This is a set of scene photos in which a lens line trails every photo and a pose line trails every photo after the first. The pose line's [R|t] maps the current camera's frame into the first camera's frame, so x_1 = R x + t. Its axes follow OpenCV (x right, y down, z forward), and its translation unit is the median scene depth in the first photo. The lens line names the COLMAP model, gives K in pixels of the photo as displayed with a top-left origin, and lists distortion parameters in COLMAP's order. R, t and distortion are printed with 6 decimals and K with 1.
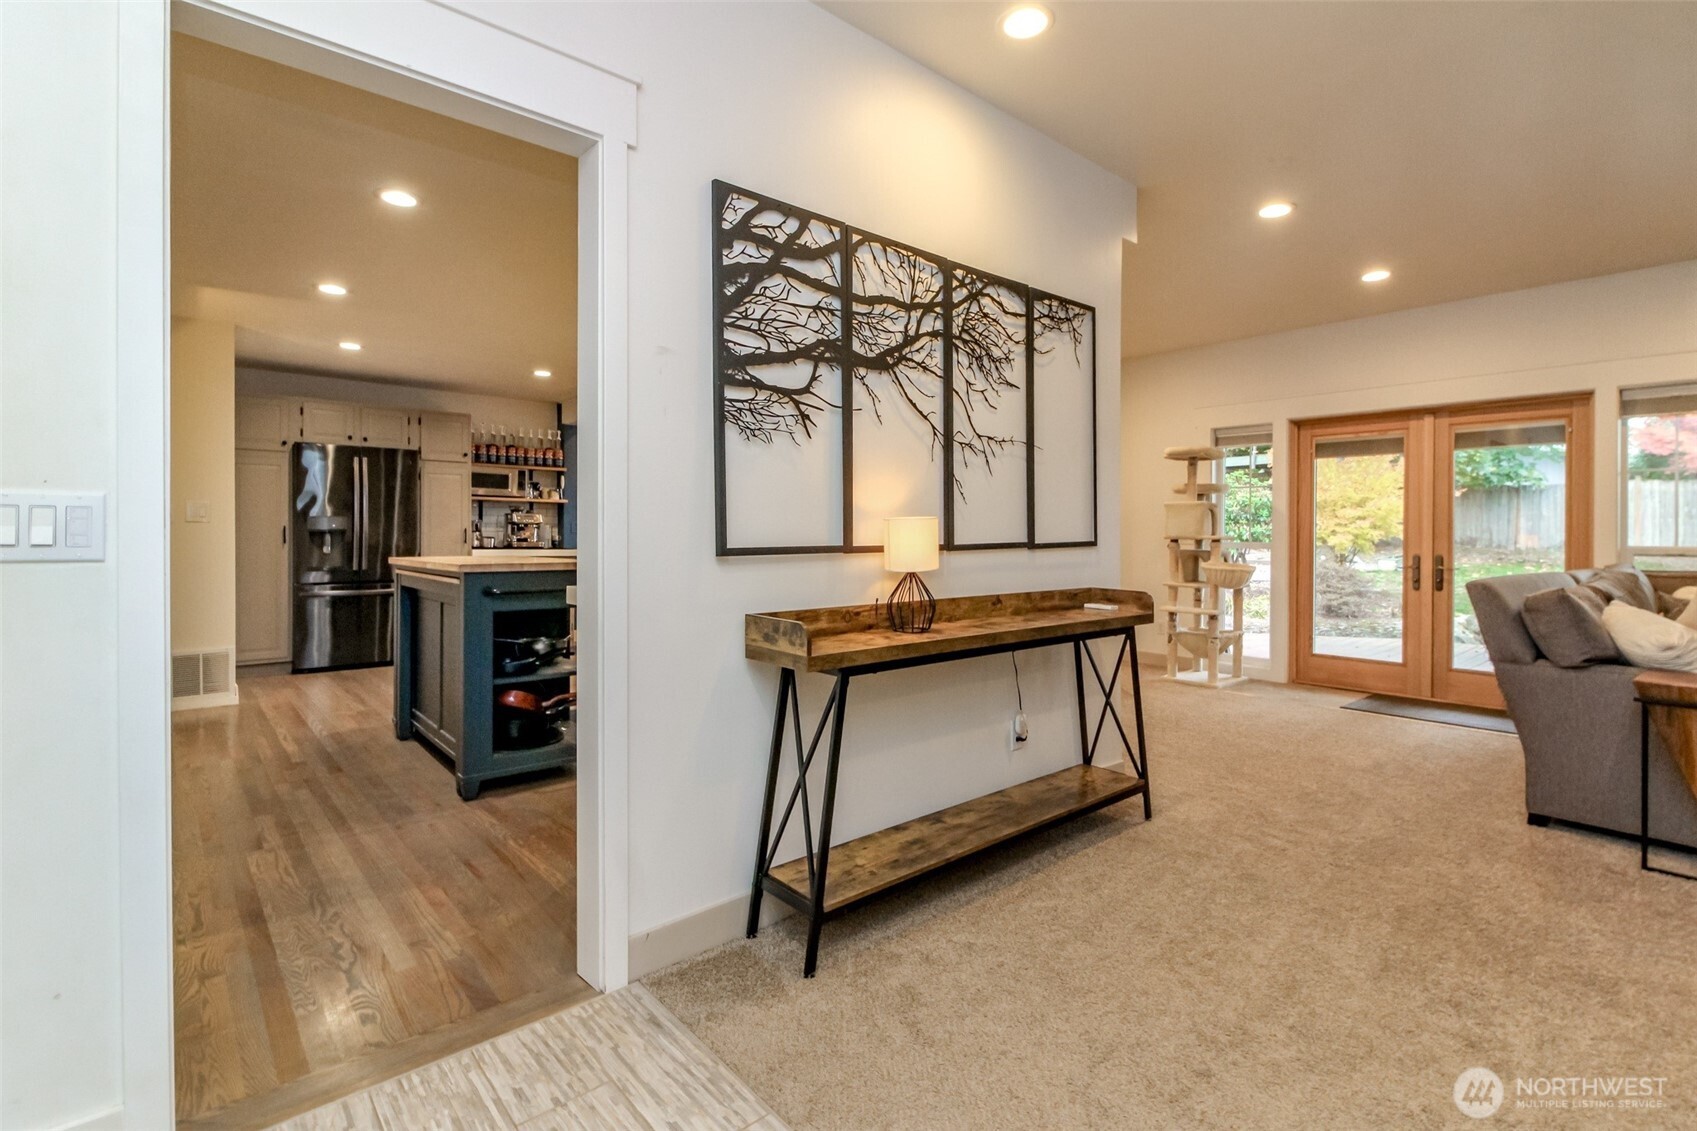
lens RADIAL K [[776.0, 0, 840.5], [0, 776.0, 537.9], [0, 0, 1]] dist [0.022952, -0.018006]
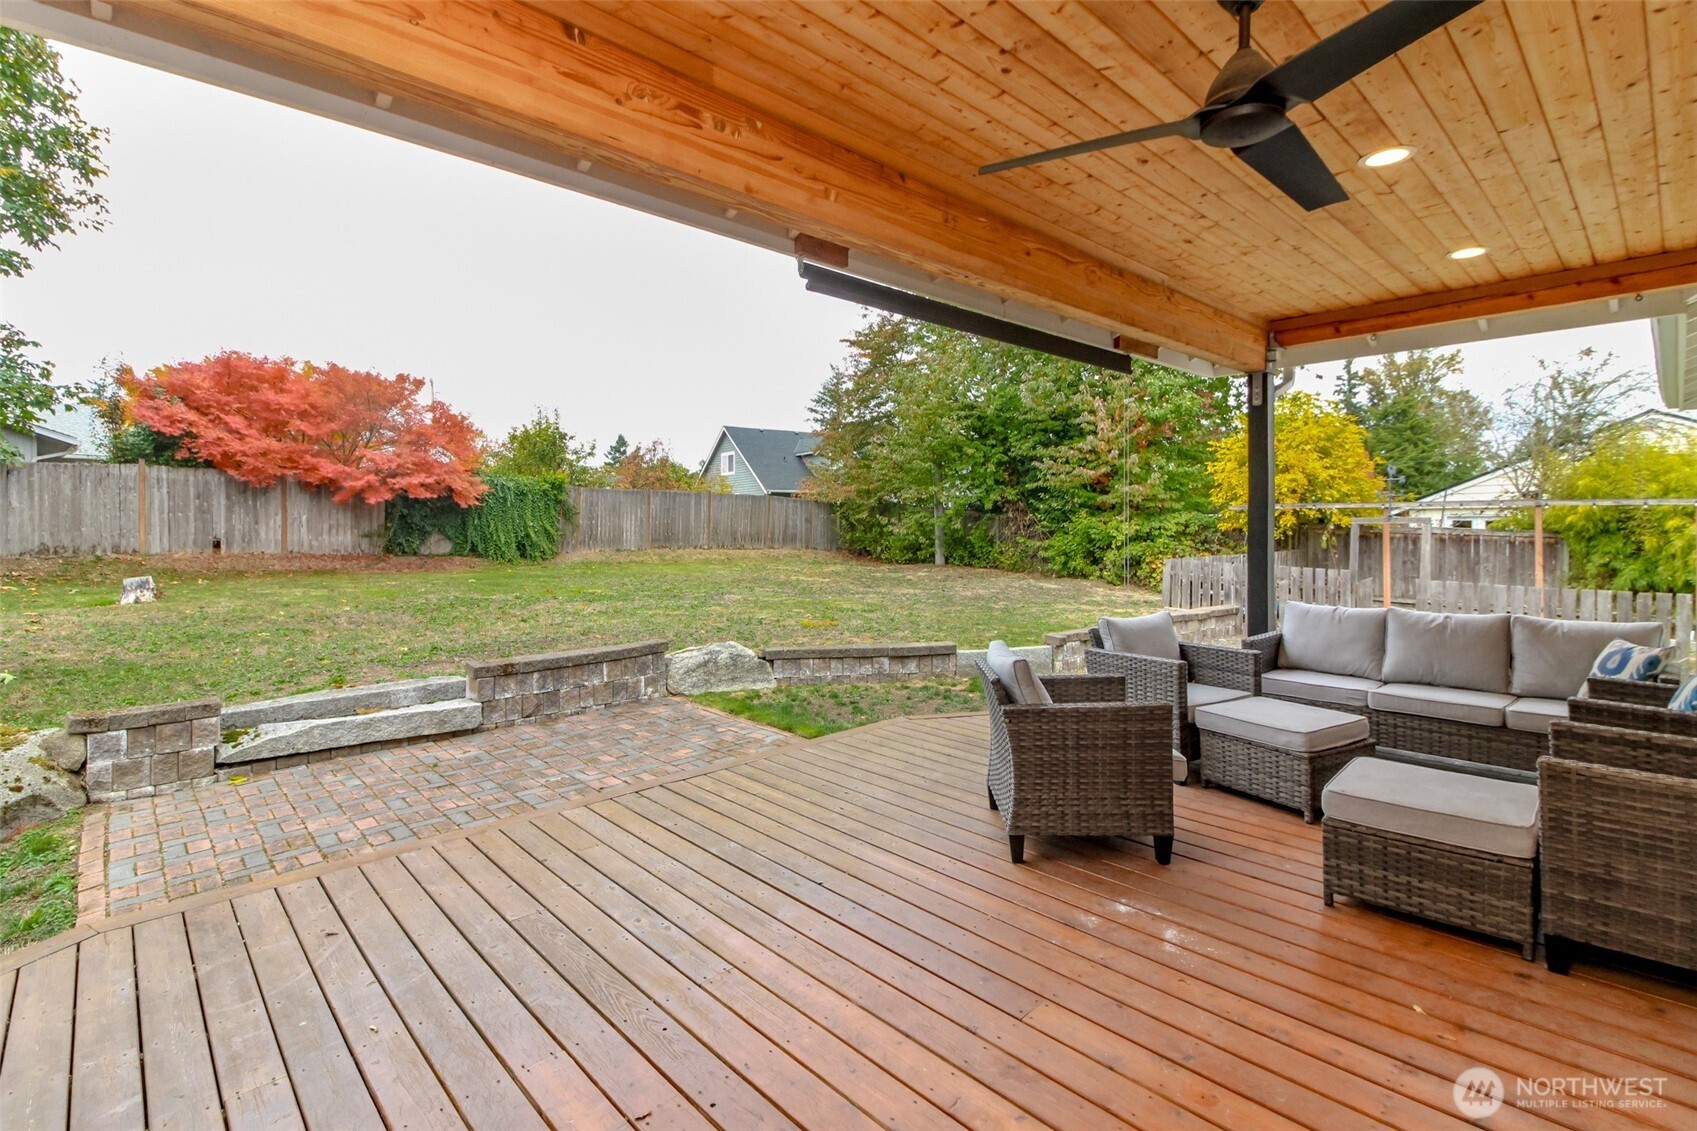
lens RADIAL K [[776.0, 0, 840.5], [0, 776.0, 537.9], [0, 0, 1]] dist [0.022952, -0.018006]
pose [[-0.044166, -0.022697, 0.998766, 0.677304], [0.012275, 0.999654, 0.023260, -0.031332], [-0.998949, 0.013287, -0.043872, 1.126149]]
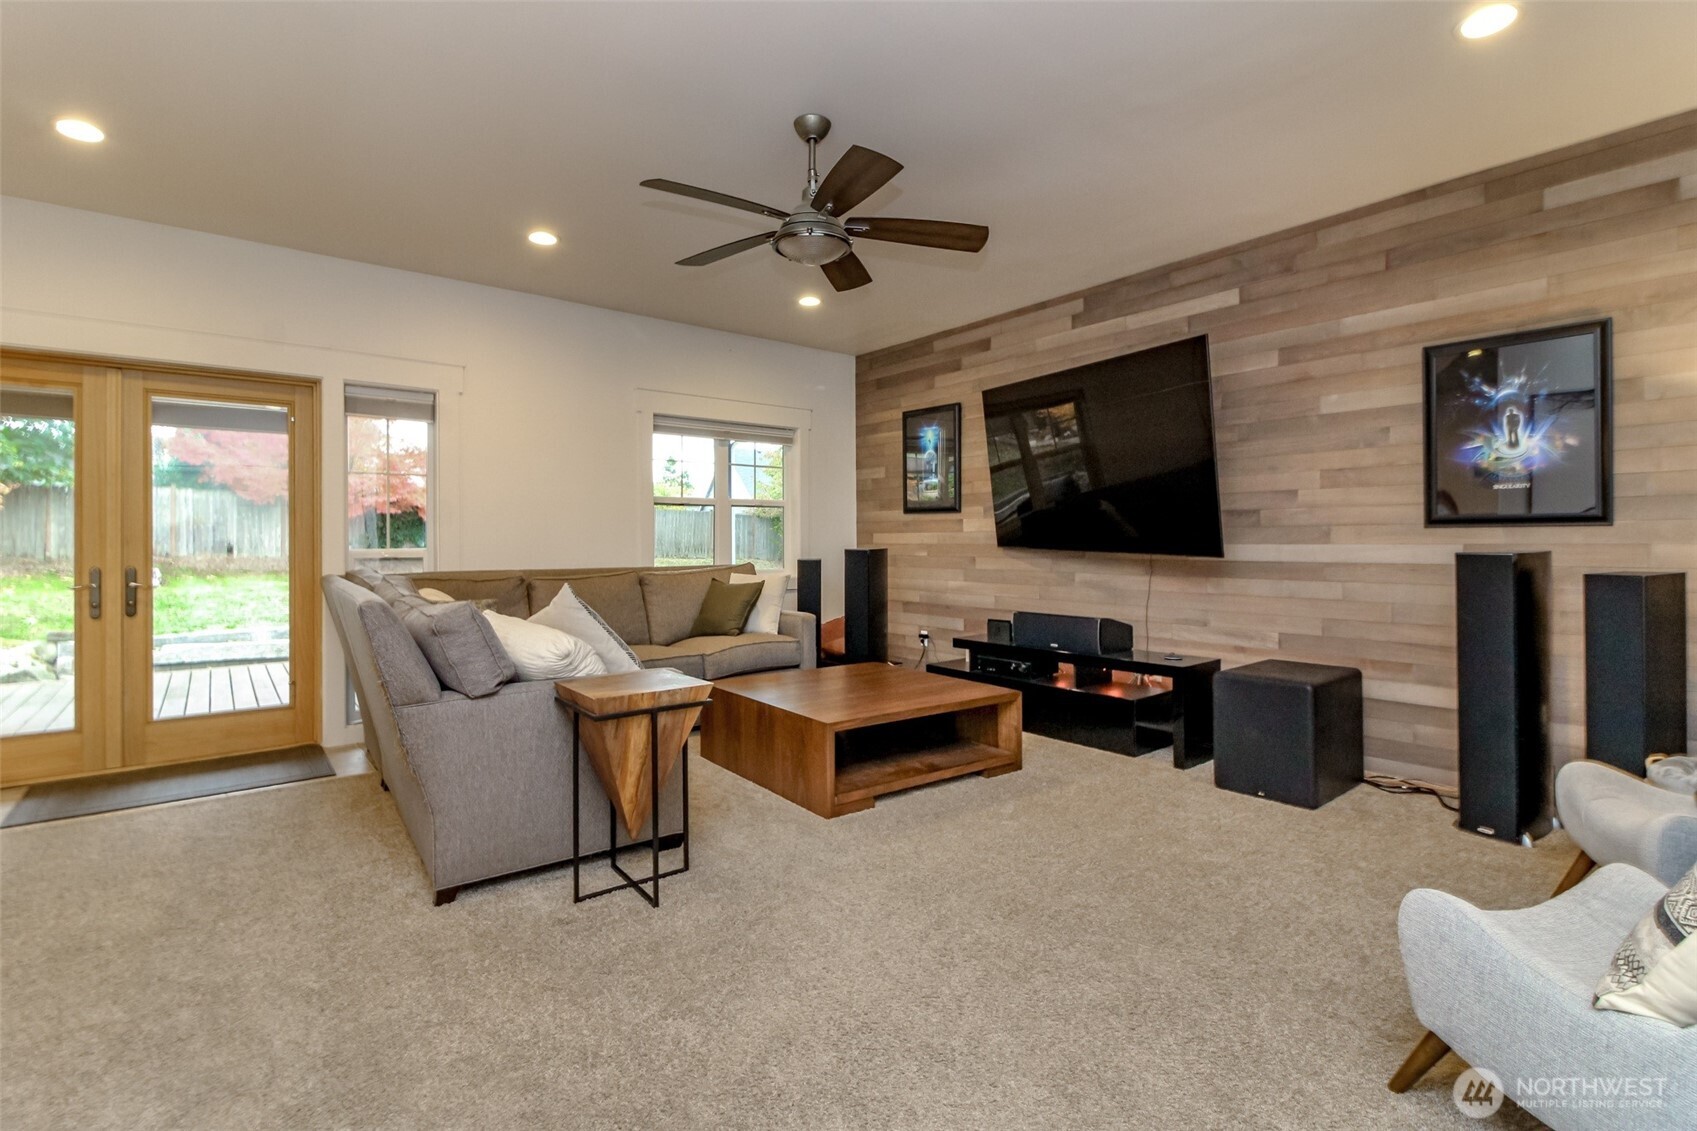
lens RADIAL K [[776.0, 0, 840.5], [0, 776.0, 537.9], [0, 0, 1]] dist [0.022952, -0.018006]
pose [[0.028556, -0.001952, 0.999590, 0.061241], [0.010701, 0.999941, 0.001647, 0.000324], [-0.999535, 0.010650, 0.028575, 0.316789]]
